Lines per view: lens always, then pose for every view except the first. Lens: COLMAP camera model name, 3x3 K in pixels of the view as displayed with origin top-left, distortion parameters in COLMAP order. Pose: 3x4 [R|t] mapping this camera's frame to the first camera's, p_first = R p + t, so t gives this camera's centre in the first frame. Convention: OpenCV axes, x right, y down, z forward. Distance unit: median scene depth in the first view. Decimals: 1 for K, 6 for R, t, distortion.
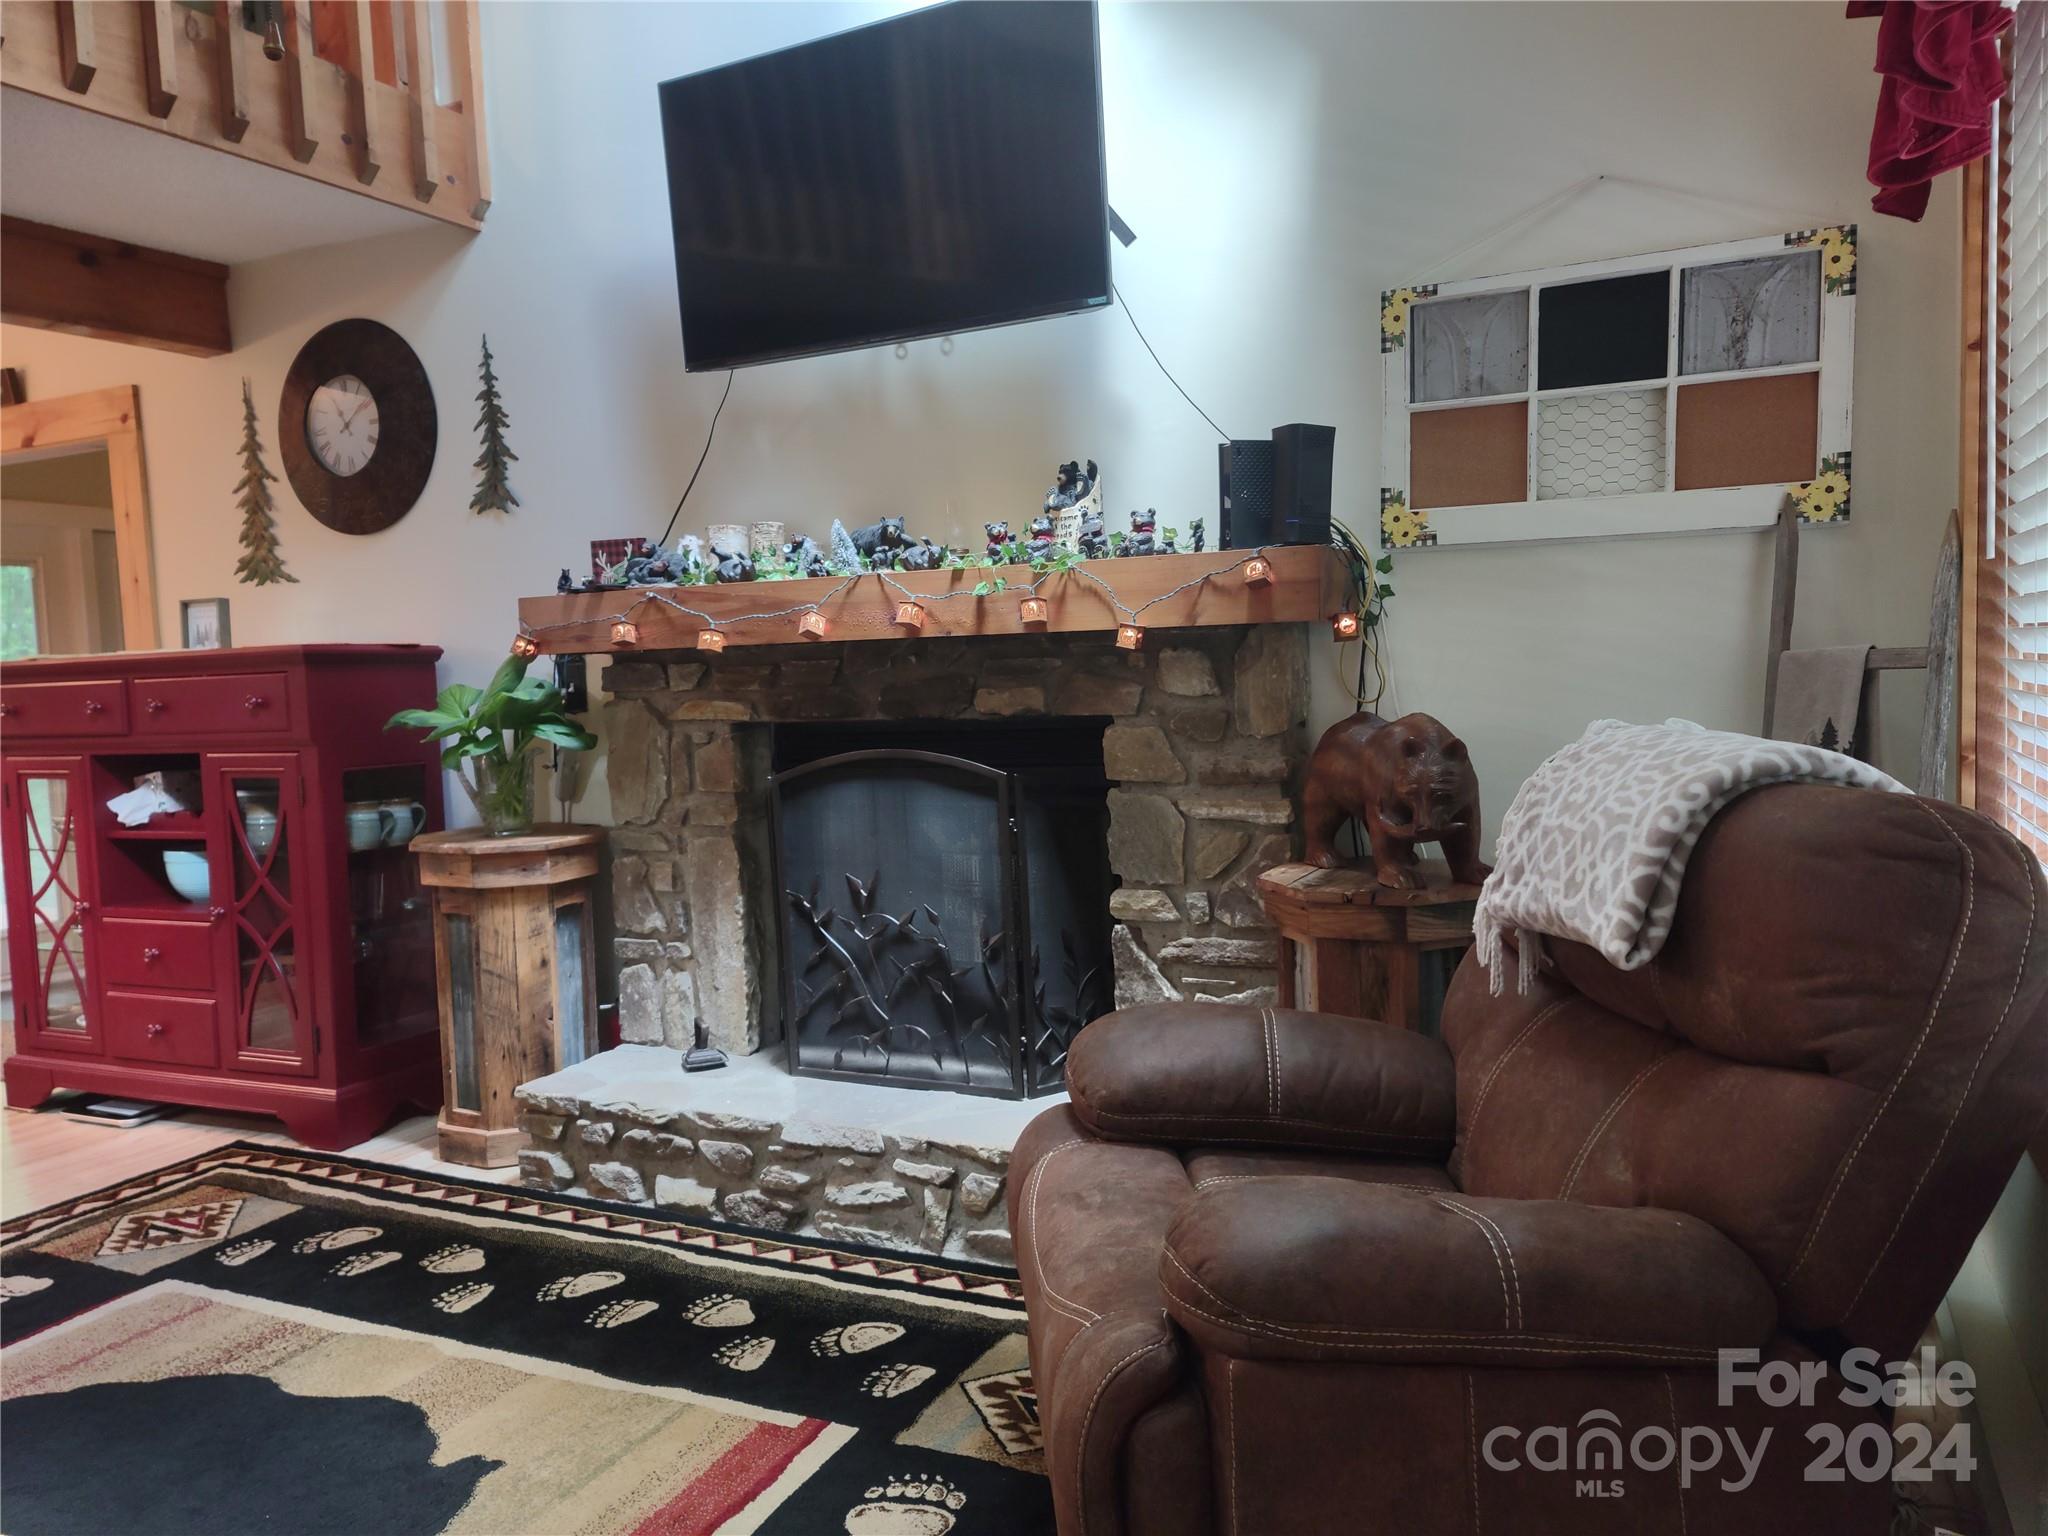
lens RADIAL K [[1492.2, 0, 1030.0], [0, 1492.2, 762.0], [0, 0, 1]] dist [0.068675, -0.058467]
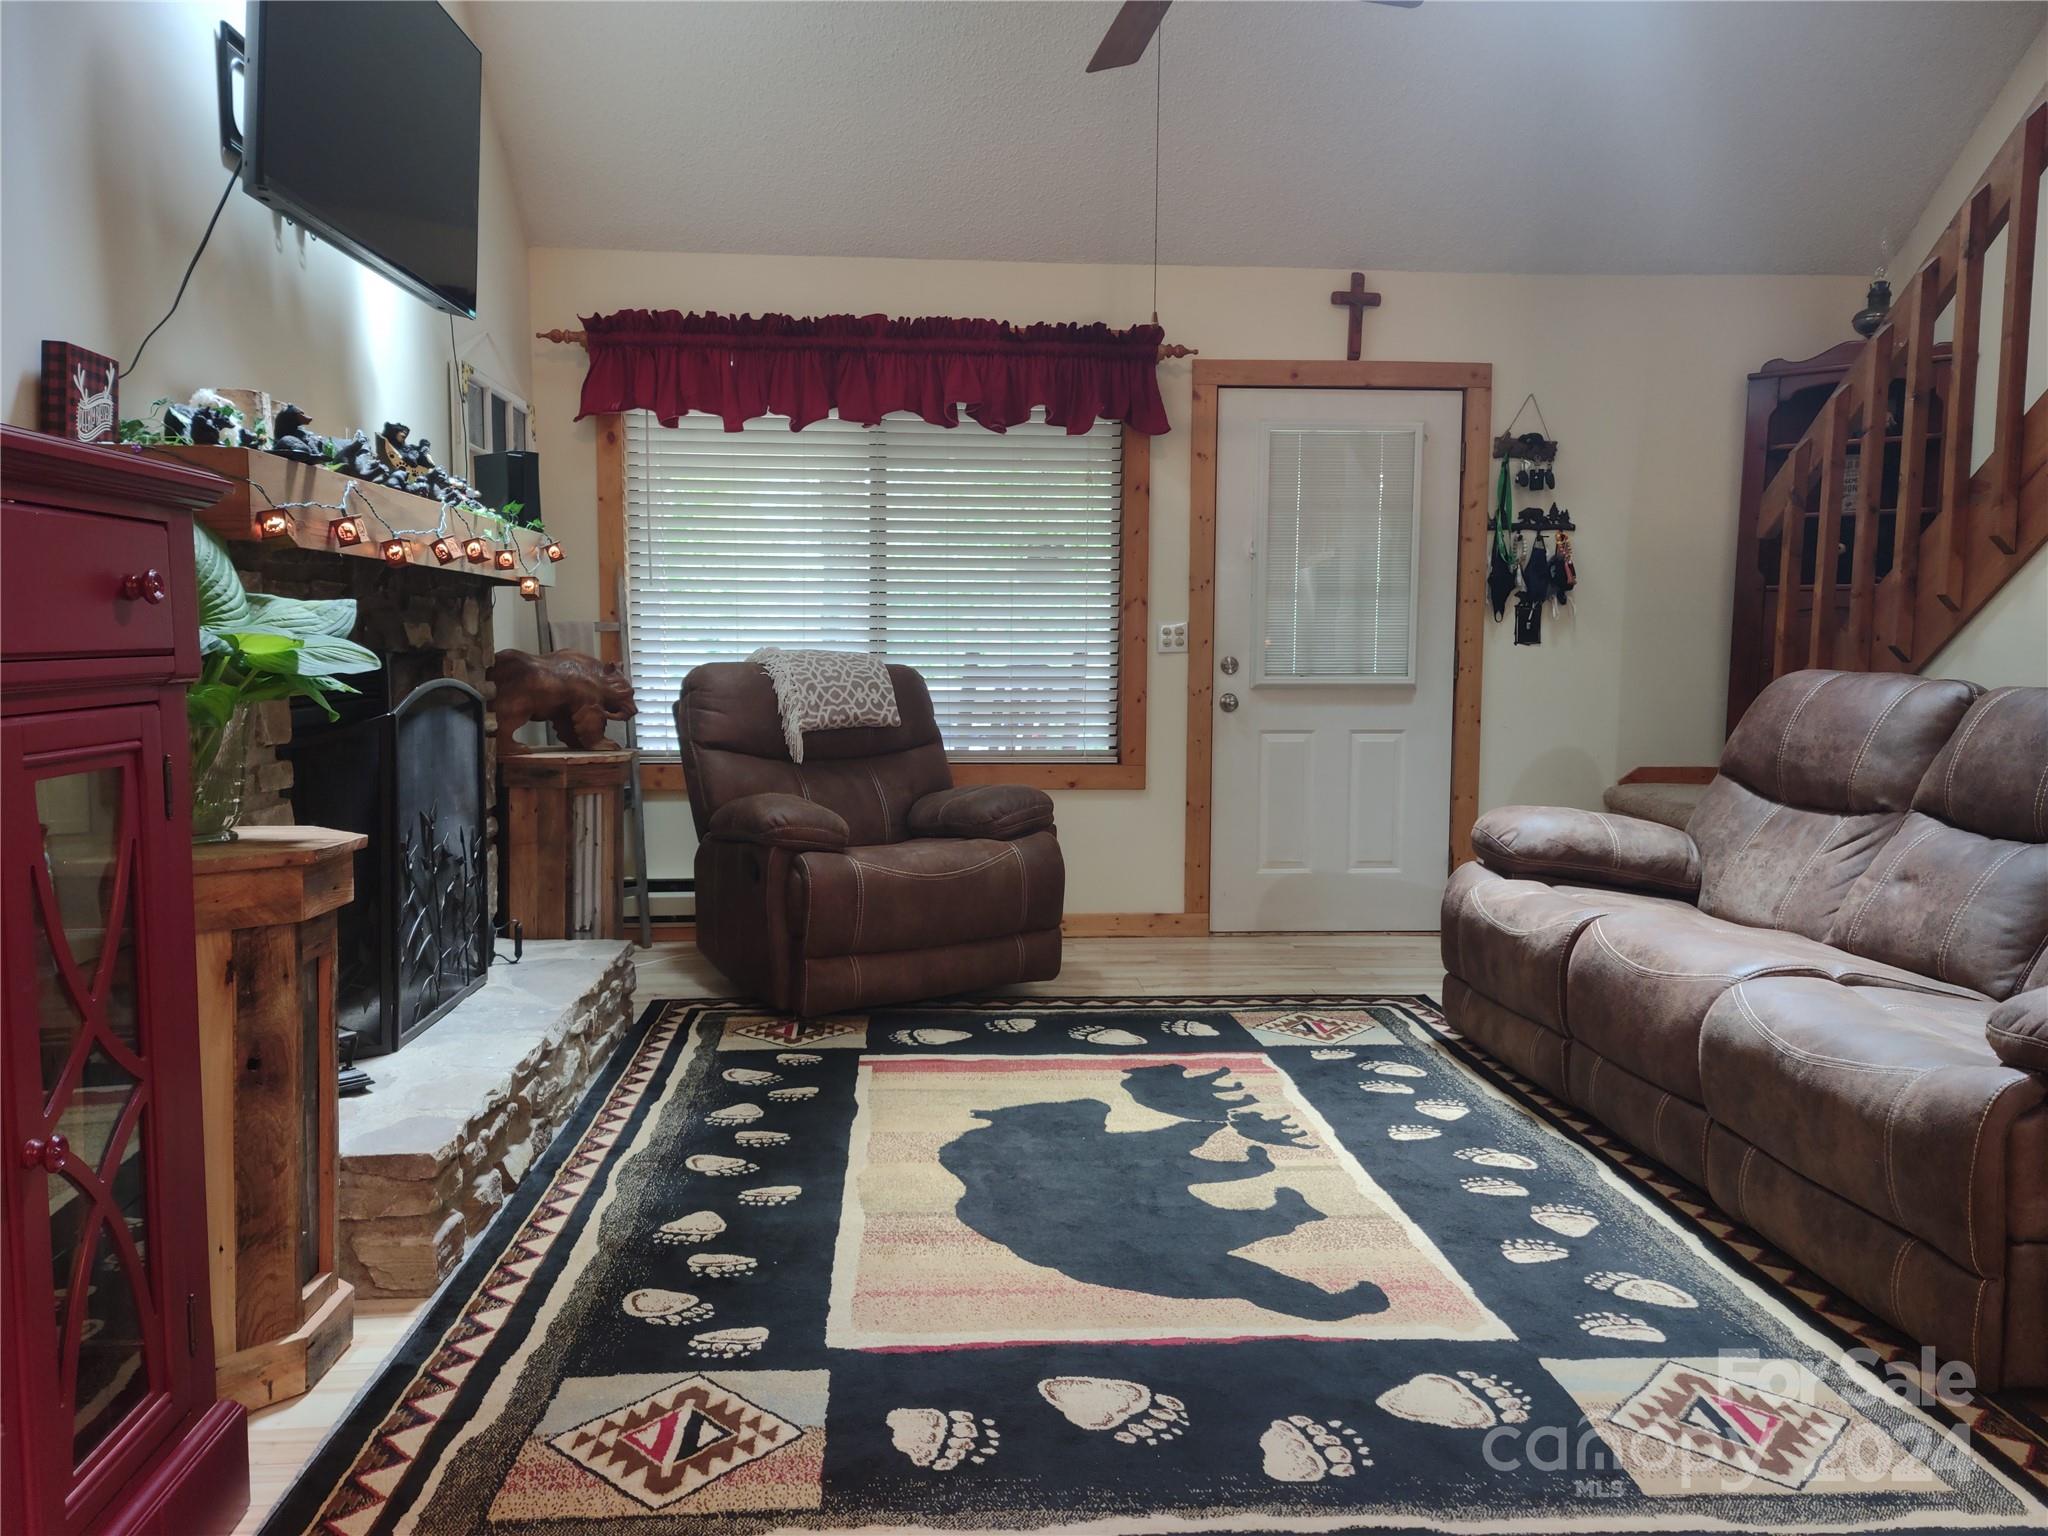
lens RADIAL K [[1492.2, 0, 1005.2], [0, 1492.2, 765.0], [0, 0, 1]] dist [0.068675, -0.058467]
pose [[-0.488137, -0.040761, 0.871815, -1.240164], [0.076698, 0.993041, 0.089373, -0.012079], [-0.869391, 0.110493, -0.481613, 1.234875]]
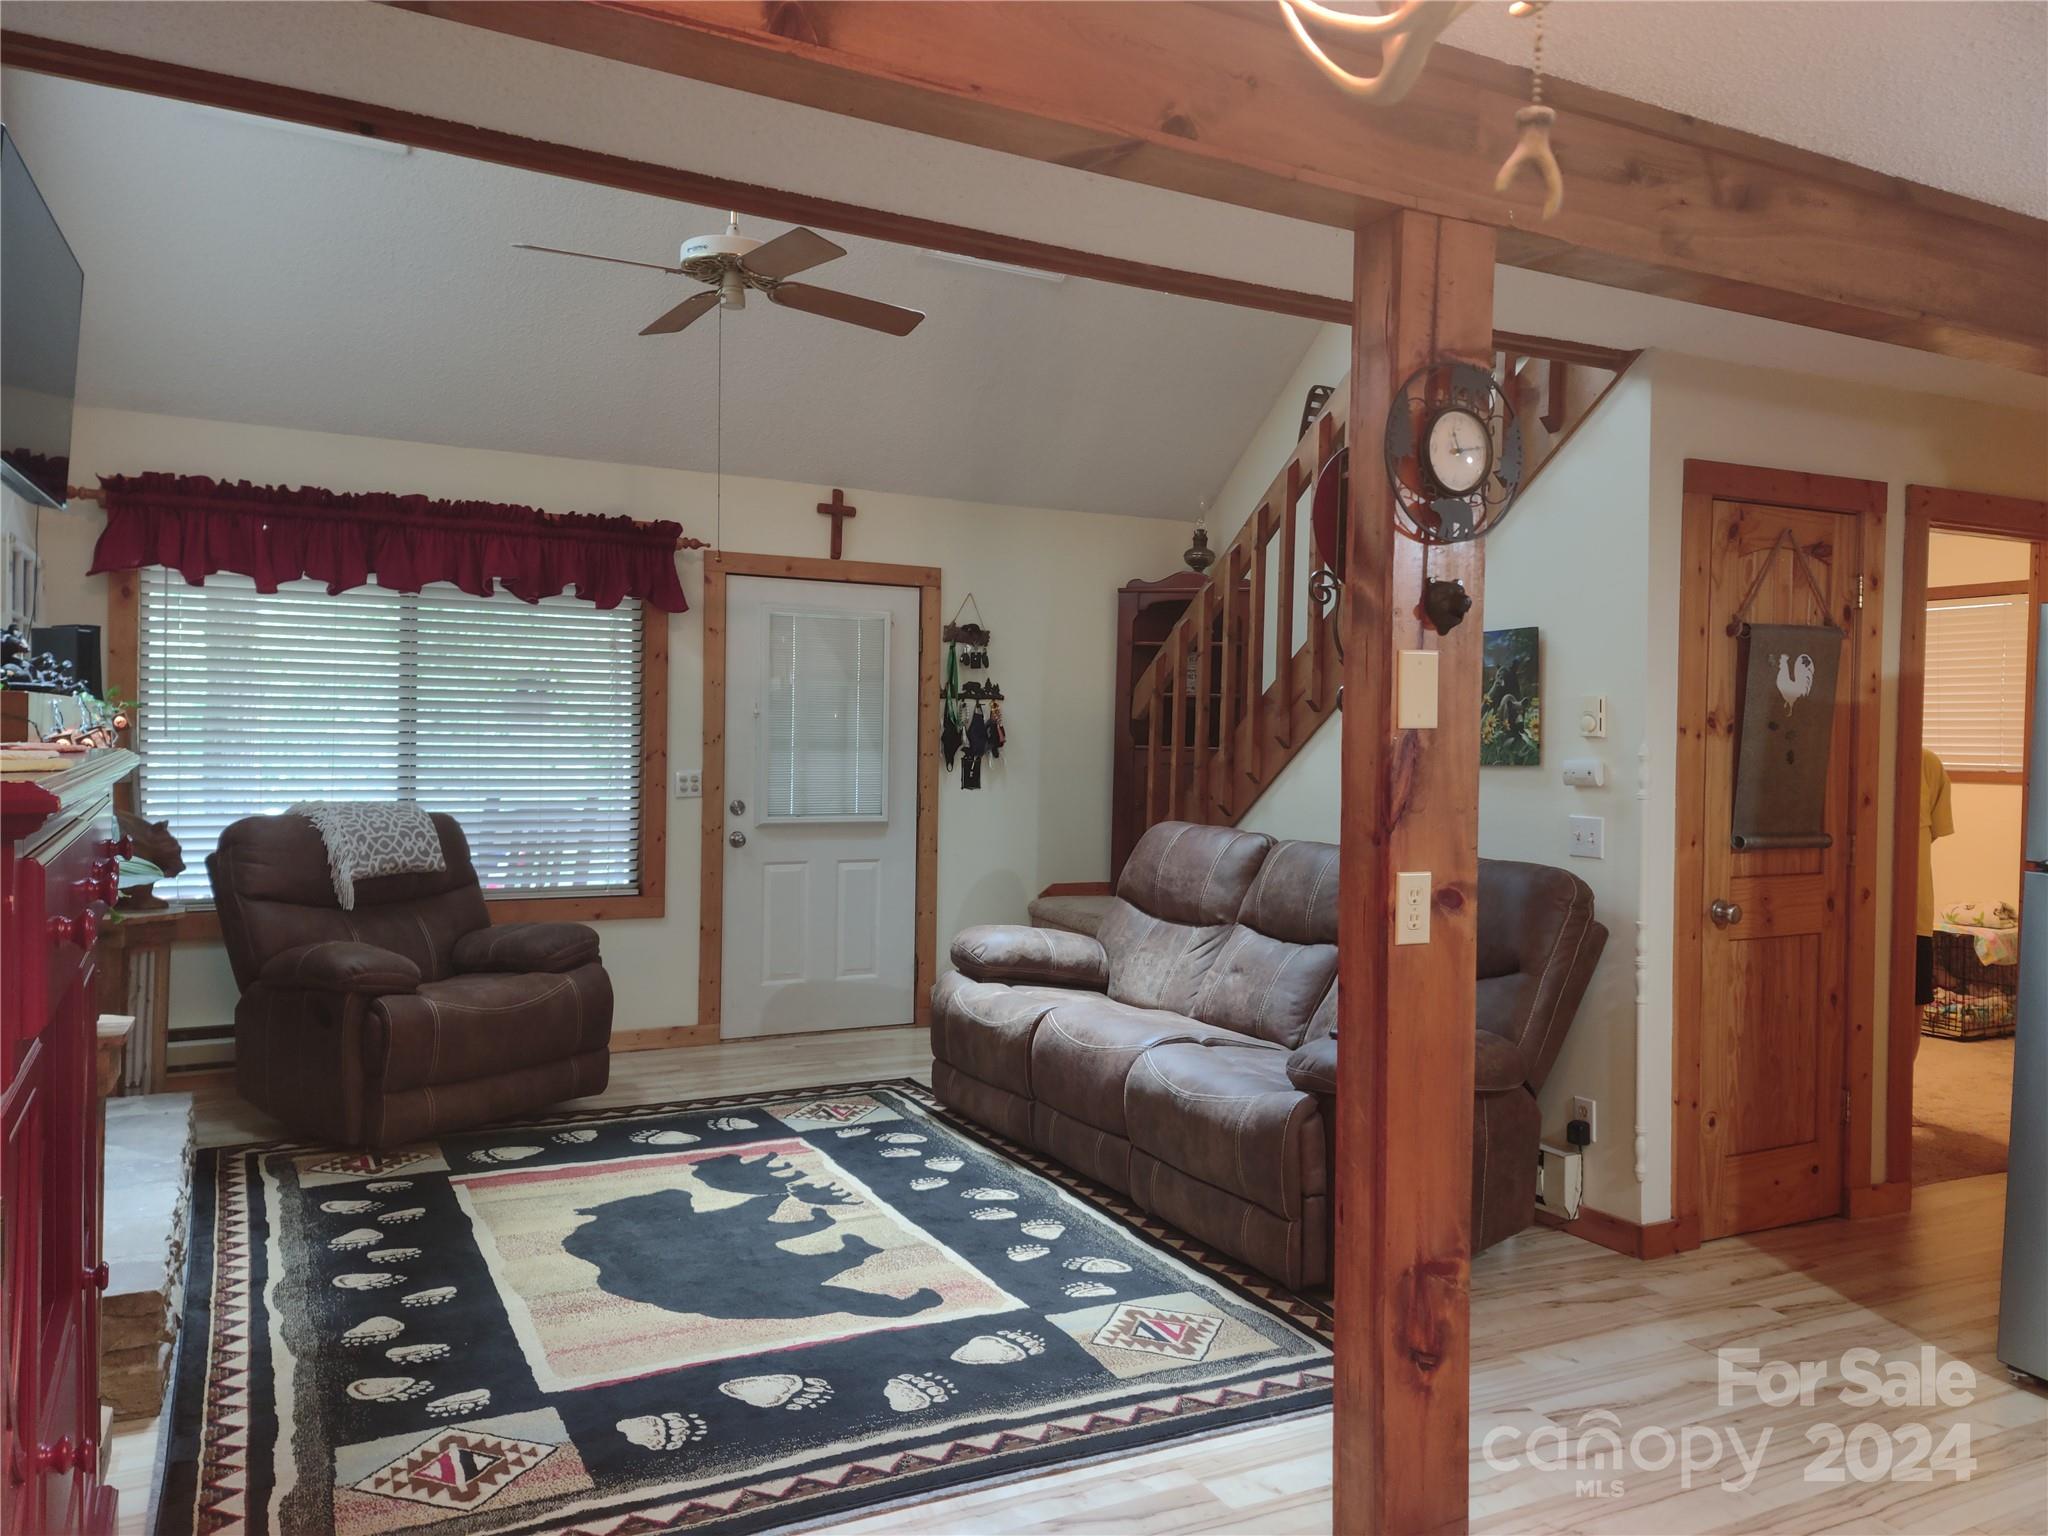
lens RADIAL K [[1492.2, 0, 1037.7], [0, 1492.2, 755.8], [0, 0, 1]] dist [0.068675, -0.058467]
pose [[-0.800199, 0.013857, 0.599575, -1.399192], [0.055454, 0.997160, 0.050965, -0.104828], [-0.597166, 0.074031, -0.798694, 1.540163]]
